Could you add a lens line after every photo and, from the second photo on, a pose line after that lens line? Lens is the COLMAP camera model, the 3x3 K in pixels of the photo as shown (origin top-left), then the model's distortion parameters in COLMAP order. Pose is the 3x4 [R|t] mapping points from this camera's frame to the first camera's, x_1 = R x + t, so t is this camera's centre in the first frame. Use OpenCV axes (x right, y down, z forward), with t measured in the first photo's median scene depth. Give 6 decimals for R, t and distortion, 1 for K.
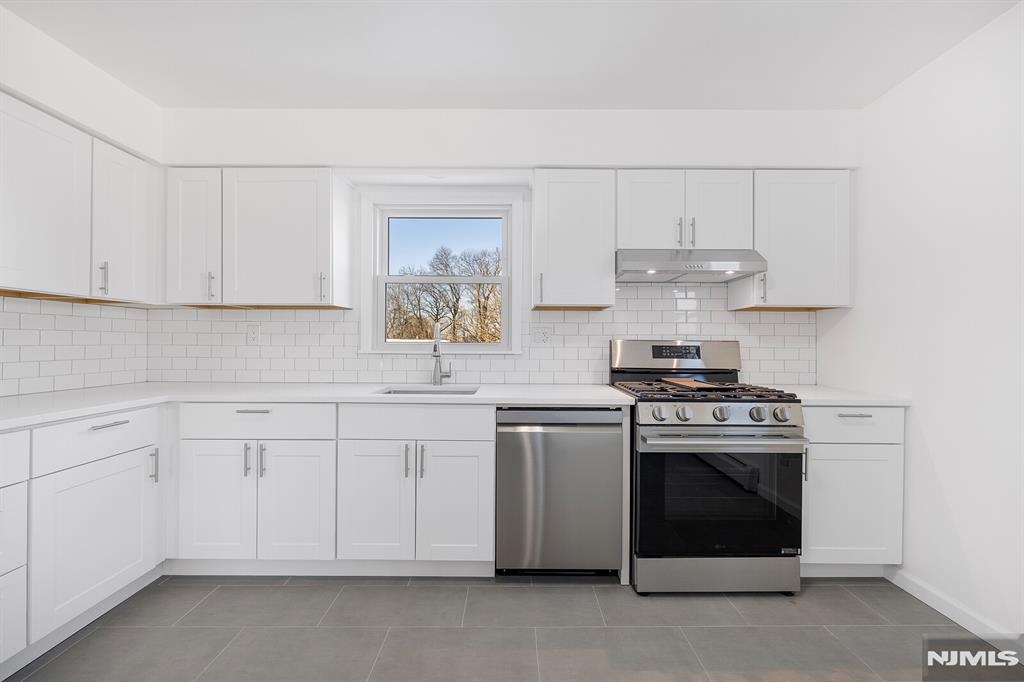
lens RADIAL K [[438.1, 0, 518.7], [0, 438.1, 340.9], [0, 0, 1]] dist [0.002949, -0.000816]
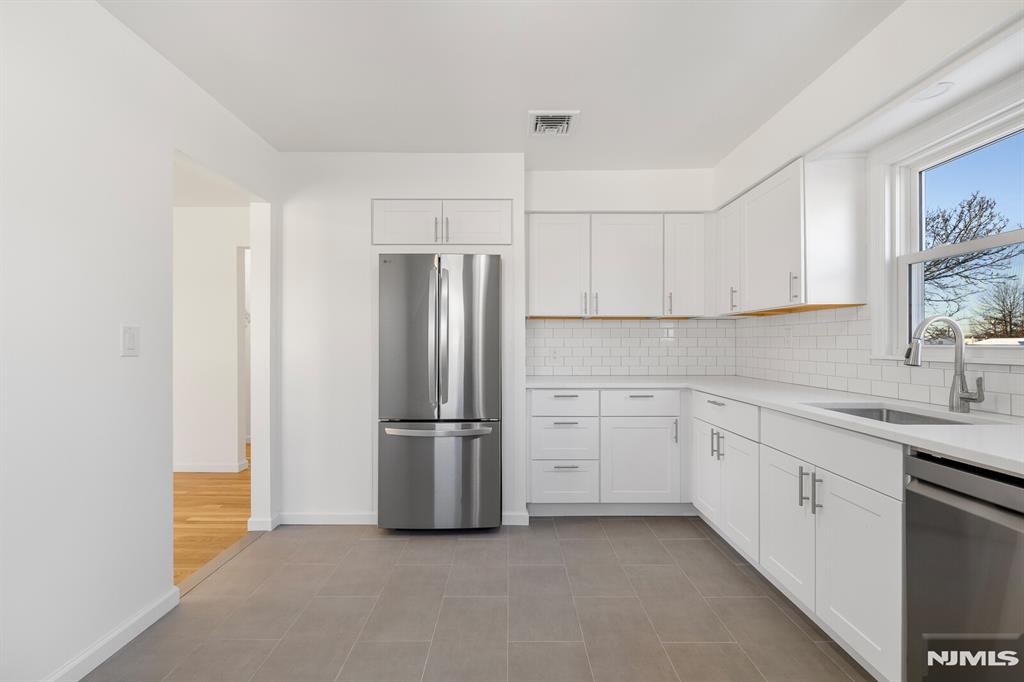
lens RADIAL K [[438.1, 0, 509.2], [0, 438.1, 344.8], [0, 0, 1]] dist [0.002949, -0.000816]
pose [[-0.007983, -0.001031, -0.999968, 0.532384], [0.003247, 0.999994, -0.001057, 0.001858], [0.999963, -0.003256, -0.007979, 0.408048]]
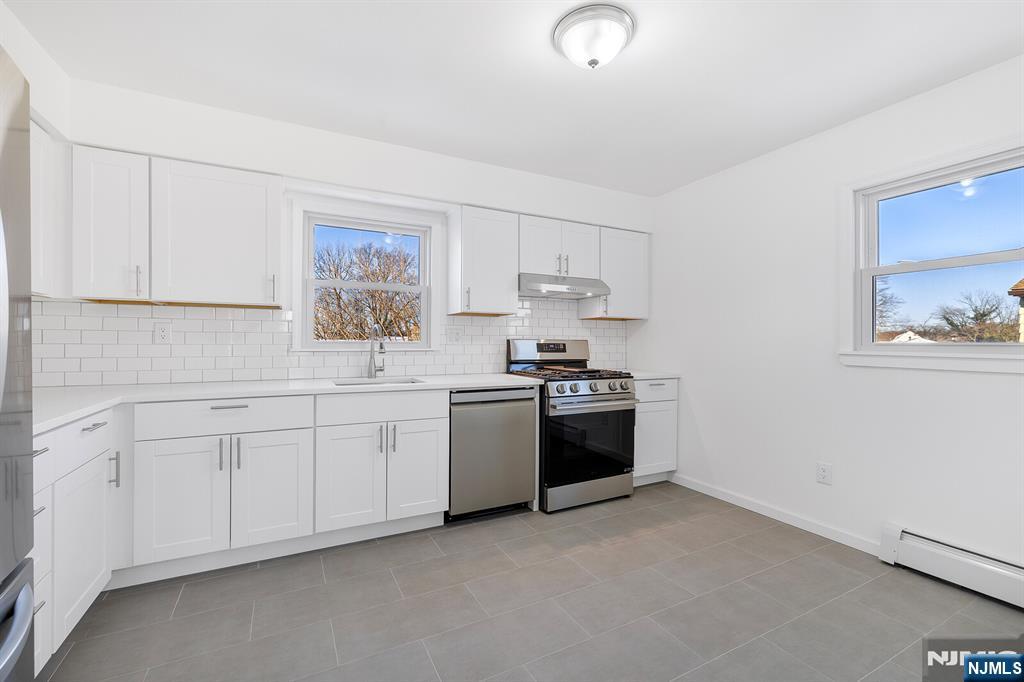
lens RADIAL K [[438.1, 0, 517.4], [0, 438.1, 340.2], [0, 0, 1]] dist [0.002949, -0.000816]
pose [[0.887177, 0.001540, 0.461427, -0.435880], [-0.001603, 0.999999, -0.000256, 0.001321], [-0.461427, -0.000513, 0.887178, -0.218798]]
